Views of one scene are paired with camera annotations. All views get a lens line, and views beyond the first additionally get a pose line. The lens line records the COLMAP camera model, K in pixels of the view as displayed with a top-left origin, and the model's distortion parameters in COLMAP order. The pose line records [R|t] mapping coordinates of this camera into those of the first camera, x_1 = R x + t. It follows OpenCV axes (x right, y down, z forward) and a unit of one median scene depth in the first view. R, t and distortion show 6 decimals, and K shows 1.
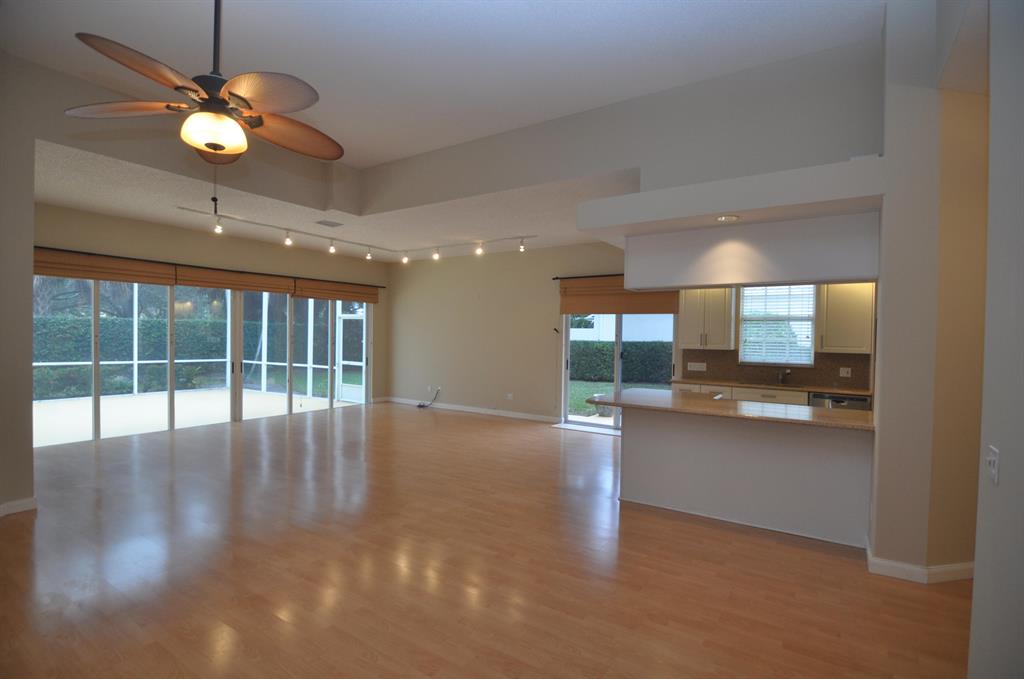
lens RADIAL K [[507.5, 0, 502.8], [0, 507.5, 333.2], [0, 0, 1]] dist [0.001034, -0.000009]
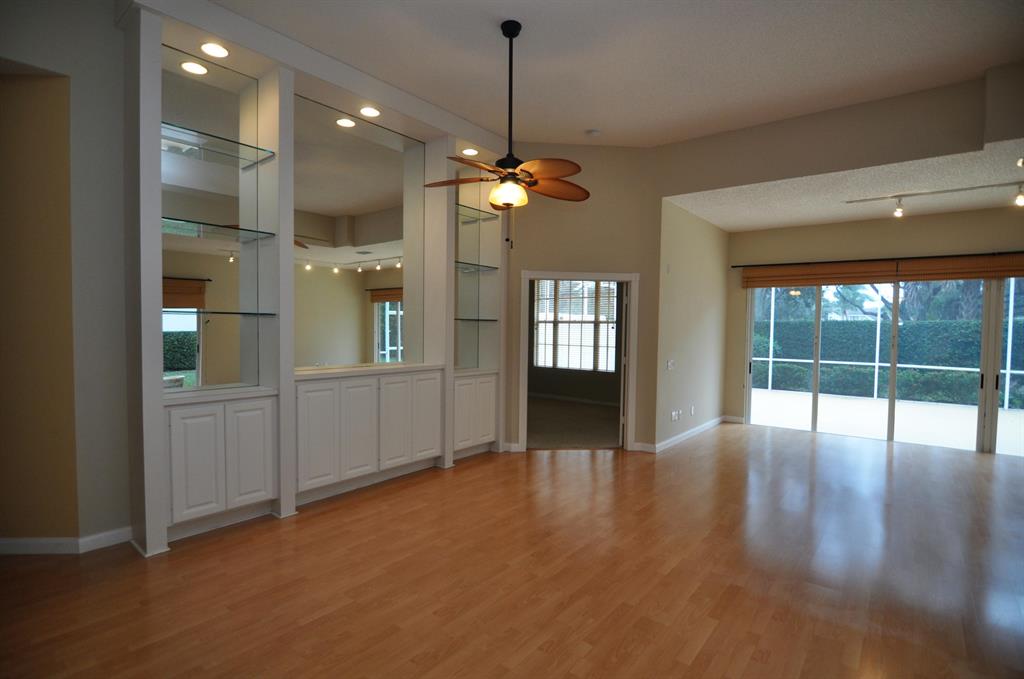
lens RADIAL K [[507.5, 0, 502.5], [0, 507.5, 348.8], [0, 0, 1]] dist [0.001034, -0.000009]
pose [[-0.037493, 0.032969, -0.998753, 0.345016], [-0.014941, 0.999325, 0.033548, 0.005496], [0.999185, 0.016181, -0.036975, 0.411621]]
